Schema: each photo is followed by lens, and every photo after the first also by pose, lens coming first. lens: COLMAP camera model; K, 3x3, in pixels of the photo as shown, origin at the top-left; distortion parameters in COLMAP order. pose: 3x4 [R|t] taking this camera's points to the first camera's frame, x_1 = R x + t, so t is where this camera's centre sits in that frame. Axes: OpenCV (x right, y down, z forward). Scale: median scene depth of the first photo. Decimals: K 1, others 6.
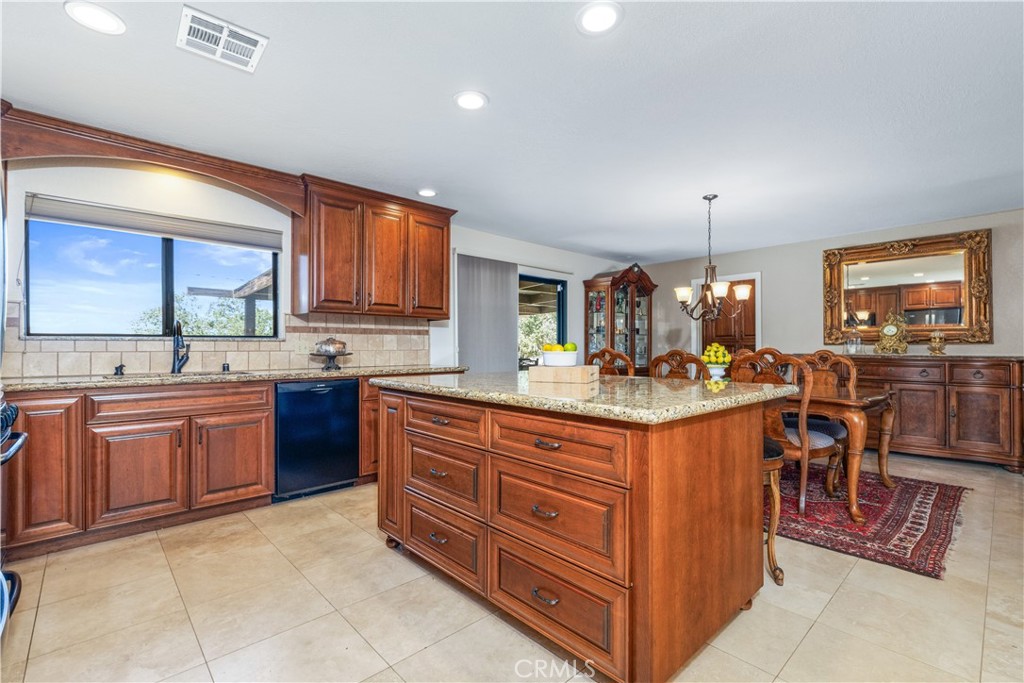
lens RADIAL K [[456.0, 0, 508.5], [0, 456.0, 342.0], [0, 0, 1]] dist [0.002070, -0.000096]
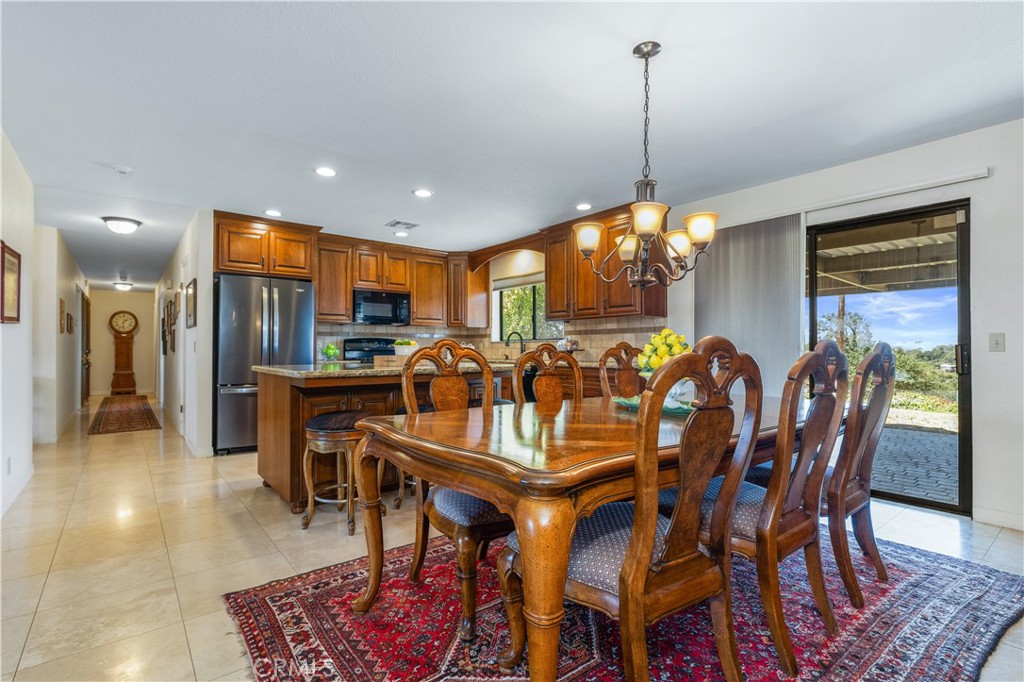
lens RADIAL K [[495.5, 0, 512.0], [0, 495.5, 341.0], [0, 0, 1]] dist [0.003010, -0.000324]
pose [[-0.074903, -0.020390, -0.996982, 0.979166], [0.007731, 0.999749, -0.021027, 0.025218], [0.997161, -0.009283, -0.074727, 0.854824]]
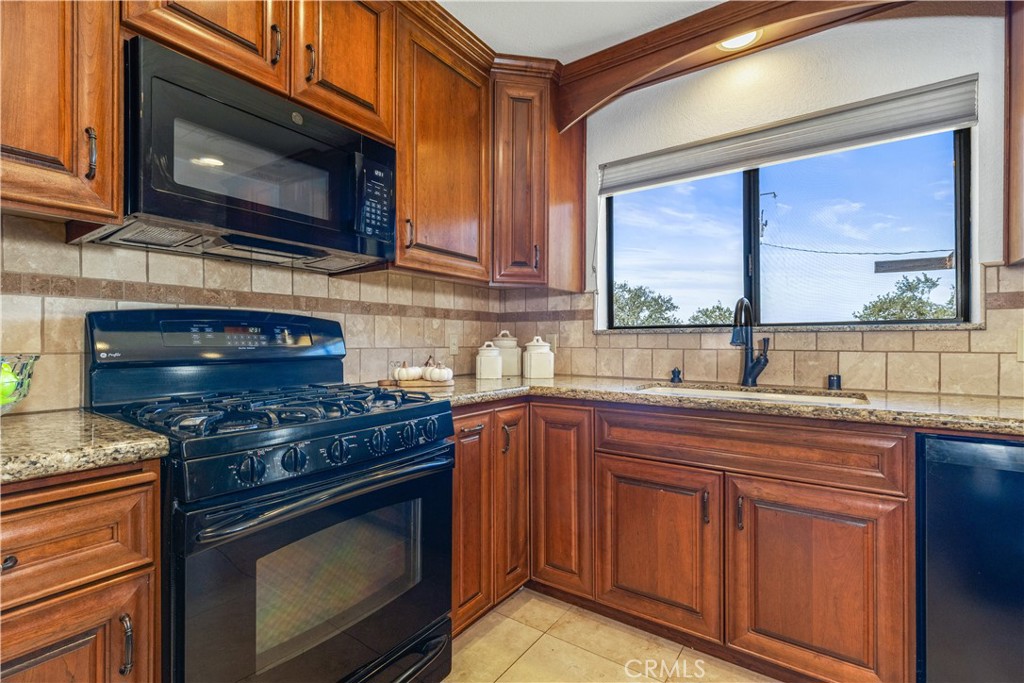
lens RADIAL K [[458.5, 0, 512.0], [0, 458.5, 341.5], [0, 0, 1]] dist [0.001509, -0.000451]
pose [[0.214502, -0.000481, -0.976723, -0.150052], [0.007371, 0.999972, 0.001126, 0.004938], [0.976696, -0.007440, 0.214500, 0.431675]]
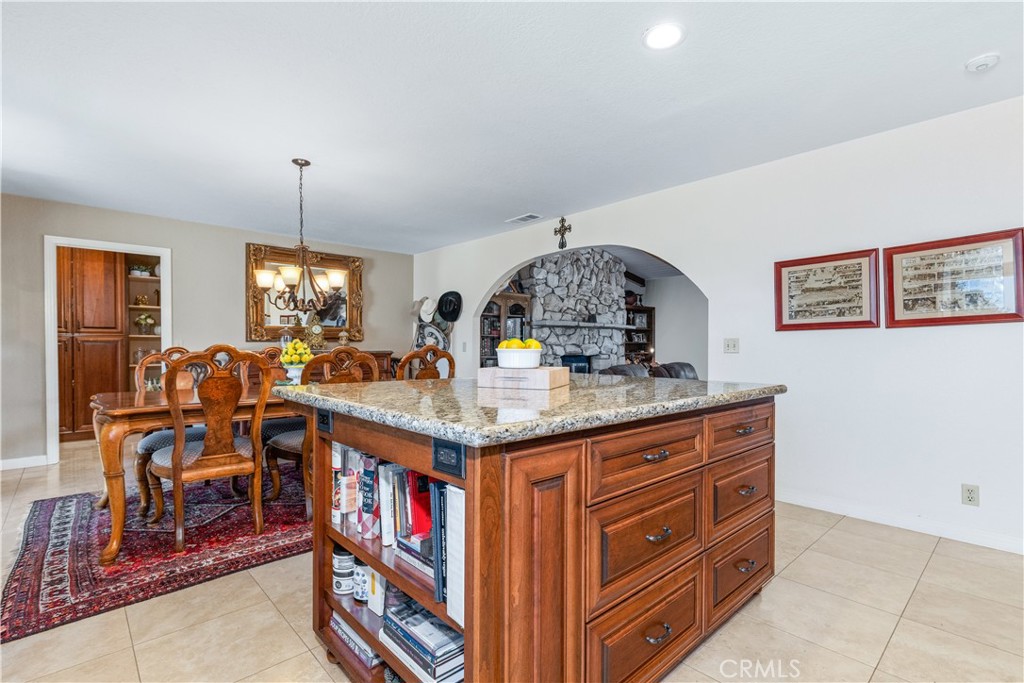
lens RADIAL K [[478.4, 0, 511.9], [0, 478.4, 346.7], [0, 0, 1]] dist [0.001232, -0.000252]
pose [[-0.005535, -0.003643, 0.999978, -0.408278], [-0.012100, 0.999920, 0.003575, 0.007799], [-0.999911, -0.012080, -0.005579, 0.592187]]
